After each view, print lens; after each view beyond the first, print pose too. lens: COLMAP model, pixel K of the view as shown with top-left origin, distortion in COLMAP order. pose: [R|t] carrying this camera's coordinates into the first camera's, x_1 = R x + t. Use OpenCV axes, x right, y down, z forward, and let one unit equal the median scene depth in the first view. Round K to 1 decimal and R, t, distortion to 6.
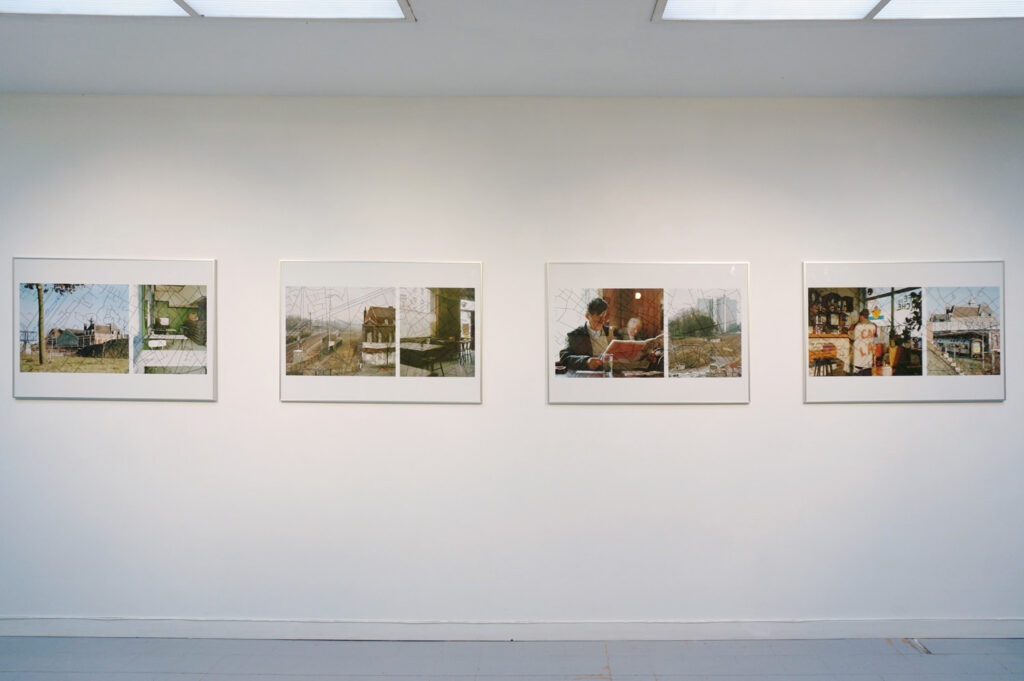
lens RADIAL K [[712.6, 0, 512.0], [0, 712.6, 340.5], [0, 0, 1]] dist [0.004359, 0.000761]
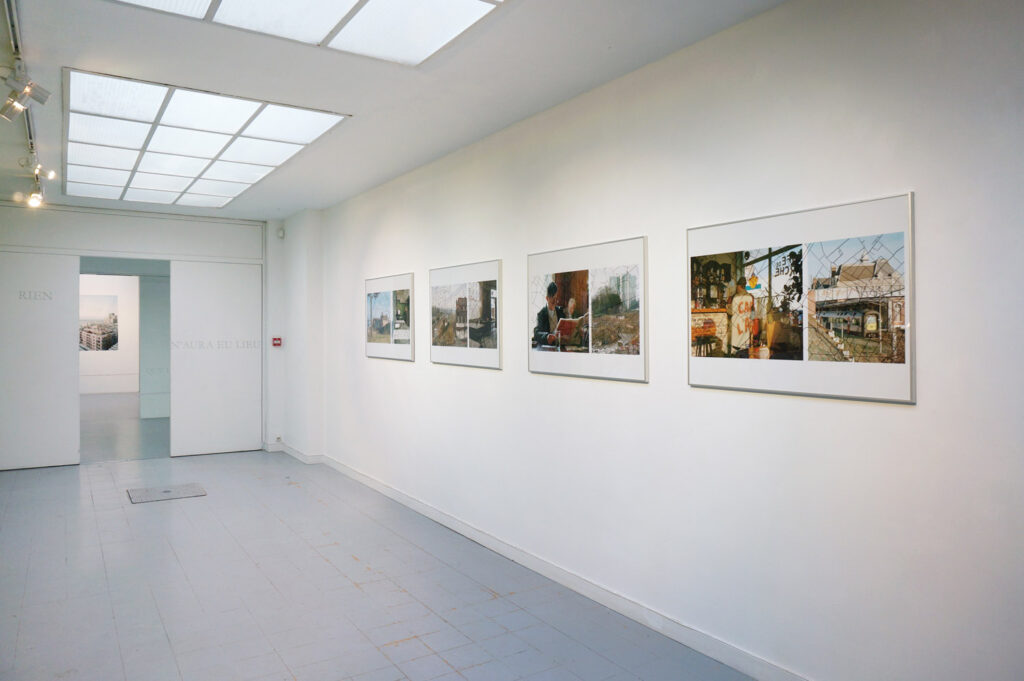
lens RADIAL K [[712.6, 0, 512.0], [0, 712.6, 340.5], [0, 0, 1]] dist [0.004359, 0.000761]
pose [[0.535045, 0.013545, -0.844715, 1.051537], [-0.001015, 0.999881, 0.015390, 0.016741], [0.844823, -0.007377, 0.534995, 0.331459]]
